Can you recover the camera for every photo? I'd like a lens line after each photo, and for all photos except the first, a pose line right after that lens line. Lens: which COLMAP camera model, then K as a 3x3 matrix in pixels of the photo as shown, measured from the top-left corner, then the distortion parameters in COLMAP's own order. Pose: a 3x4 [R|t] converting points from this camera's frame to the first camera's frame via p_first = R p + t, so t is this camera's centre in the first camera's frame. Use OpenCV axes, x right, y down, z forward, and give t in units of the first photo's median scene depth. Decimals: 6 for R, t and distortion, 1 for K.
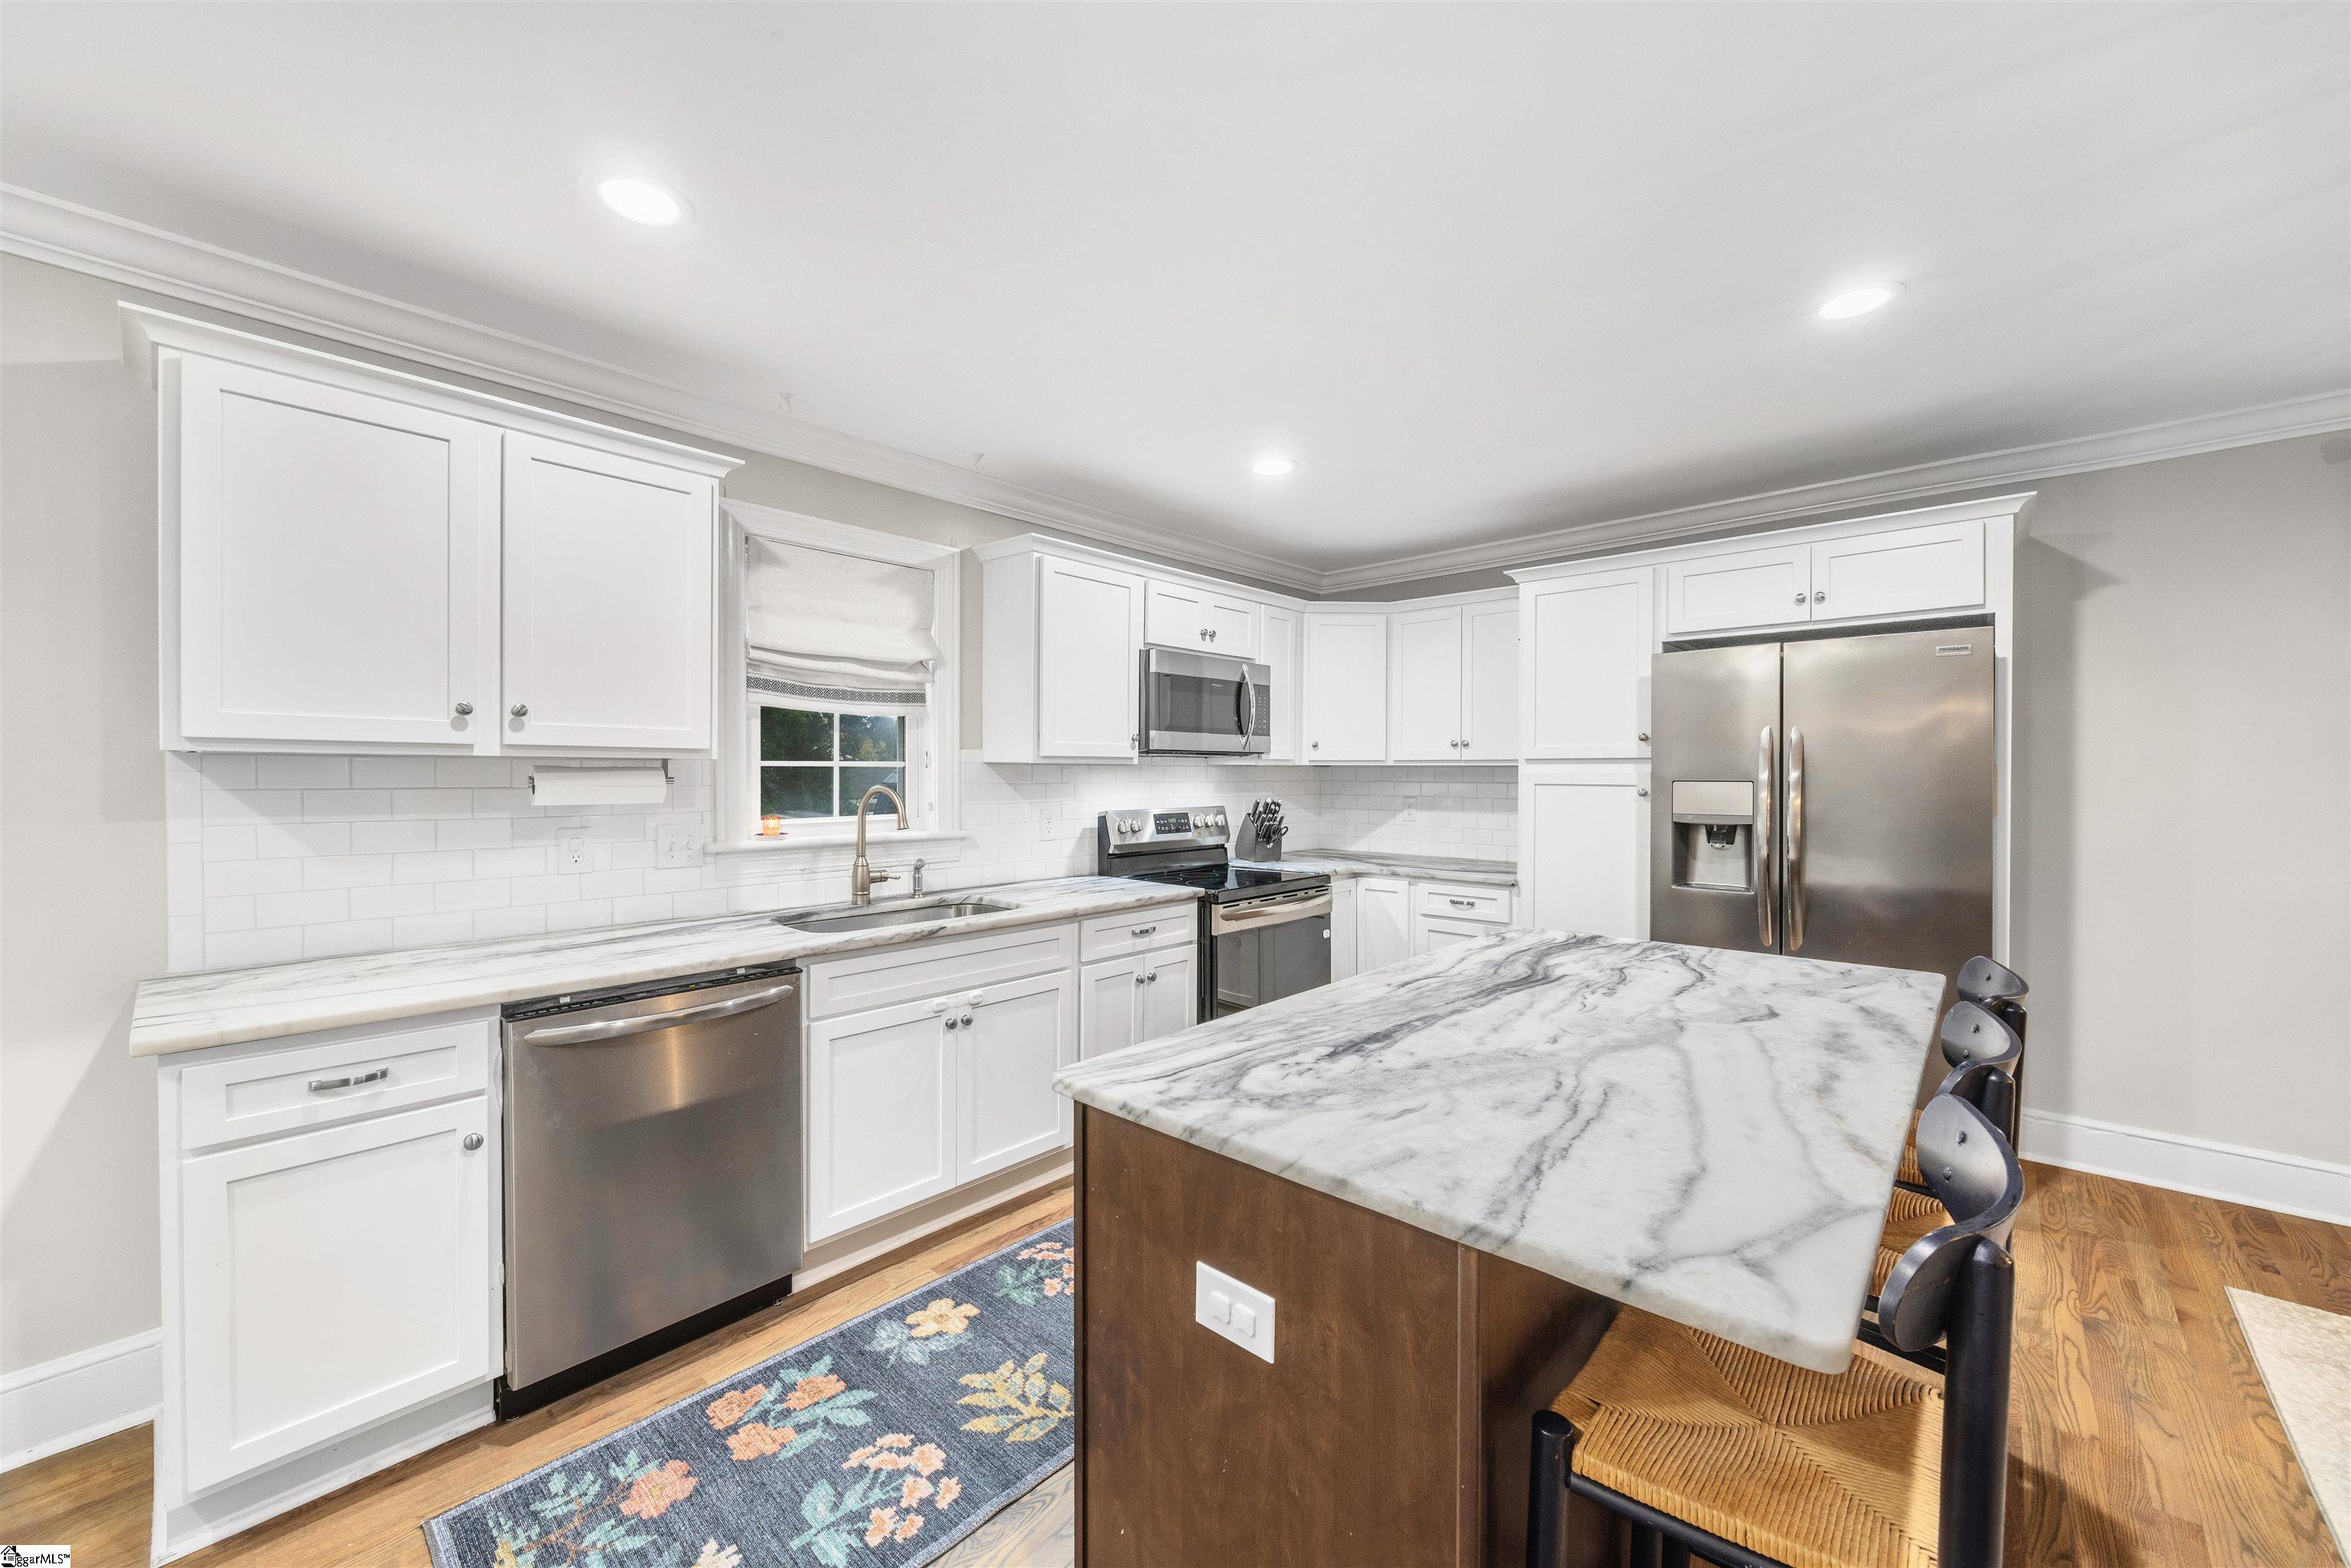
lens RADIAL K [[902.9, 0, 1177.3], [0, 902.9, 781.8], [0, 0, 1]] dist [-0.002345, -0.000334]
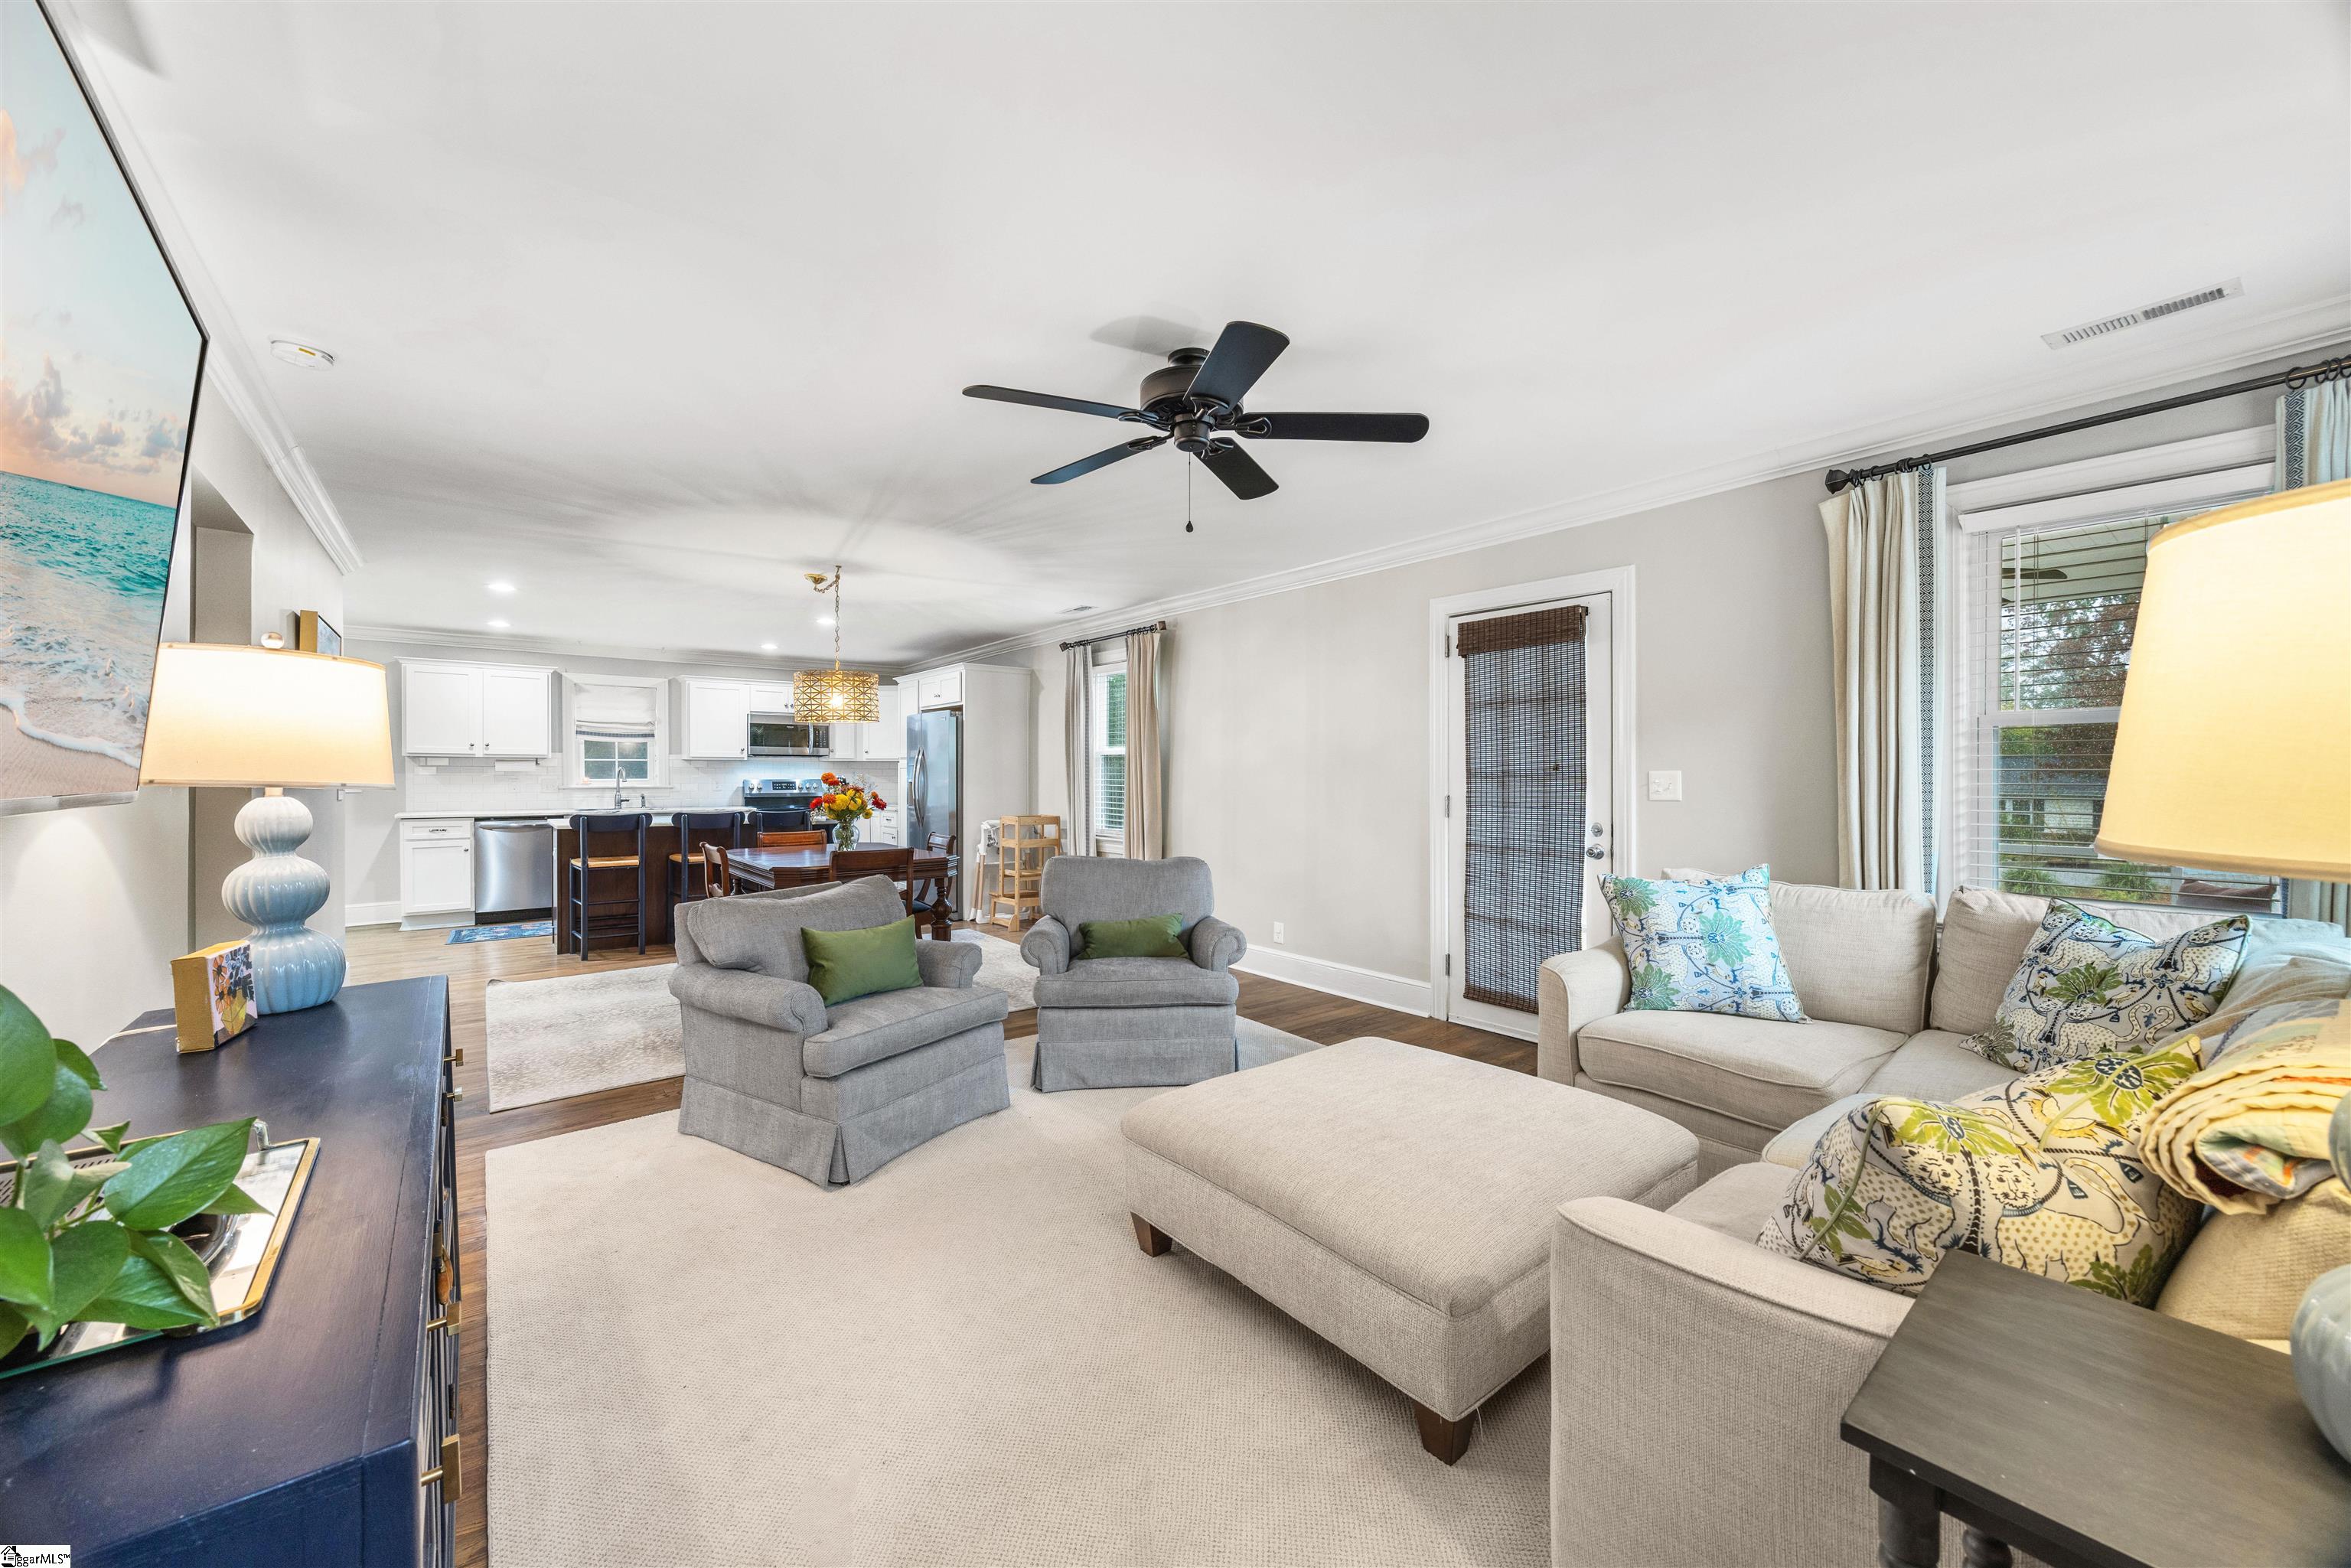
lens RADIAL K [[902.9, 0, 1176.7], [0, 902.9, 778.5], [0, 0, 1]] dist [-0.002345, -0.000334]
pose [[0.987149, 0.004642, -0.159735, 1.708890], [-0.005475, 0.999974, -0.004775, 0.040018], [0.159709, 0.005588, 0.987148, -1.416800]]
